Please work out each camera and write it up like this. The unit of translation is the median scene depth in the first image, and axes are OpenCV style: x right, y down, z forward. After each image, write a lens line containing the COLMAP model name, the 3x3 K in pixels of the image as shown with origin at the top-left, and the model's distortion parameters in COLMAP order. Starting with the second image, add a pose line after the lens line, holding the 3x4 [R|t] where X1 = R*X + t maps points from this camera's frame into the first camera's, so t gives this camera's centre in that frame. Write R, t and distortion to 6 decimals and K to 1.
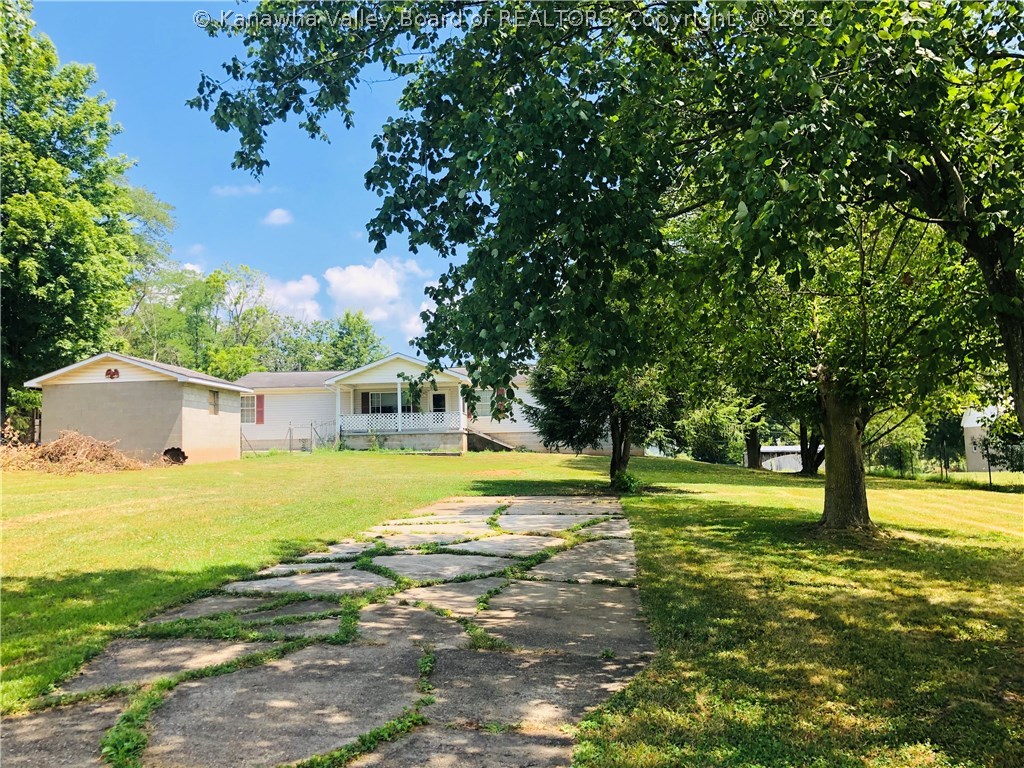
lens RADIAL K [[852.0, 0, 512.0], [0, 852.0, 384.0], [0, 0, 1]] dist [0.046576, -0.062570]
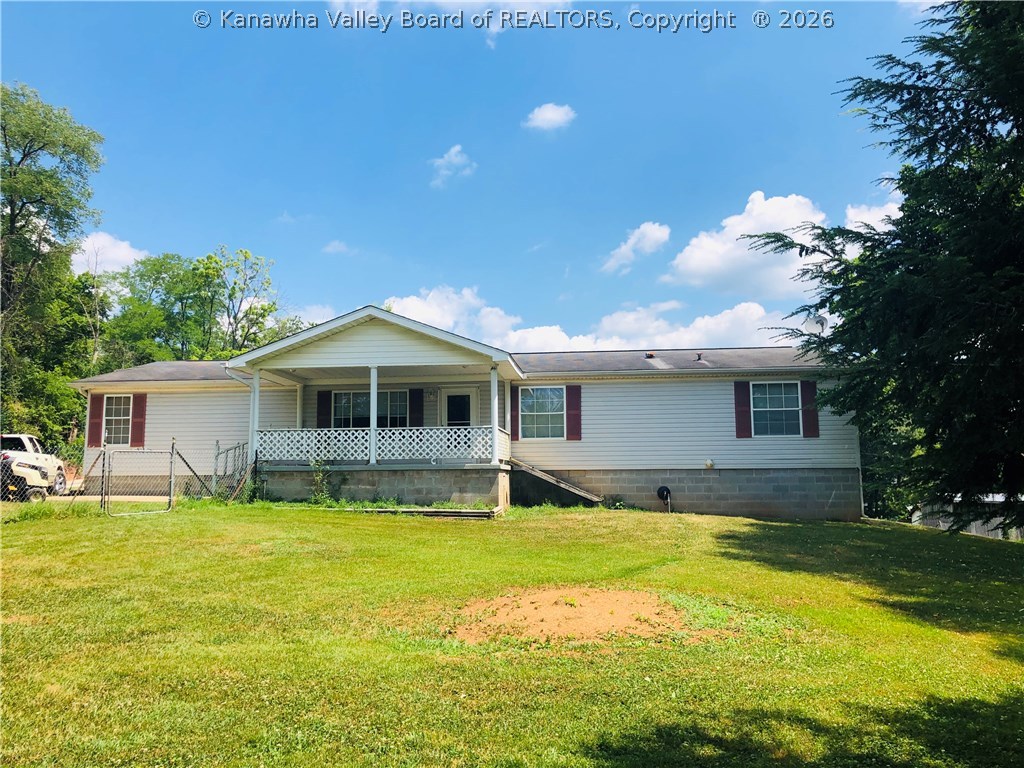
lens RADIAL K [[852.0, 0, 512.0], [0, 852.0, 384.0], [0, 0, 1]] dist [0.046576, -0.062570]
pose [[0.998122, 0.006725, -0.060880, -0.020203], [-0.008332, 0.999623, -0.026180, 0.020929], [0.060681, 0.026639, 0.997802, 0.505179]]
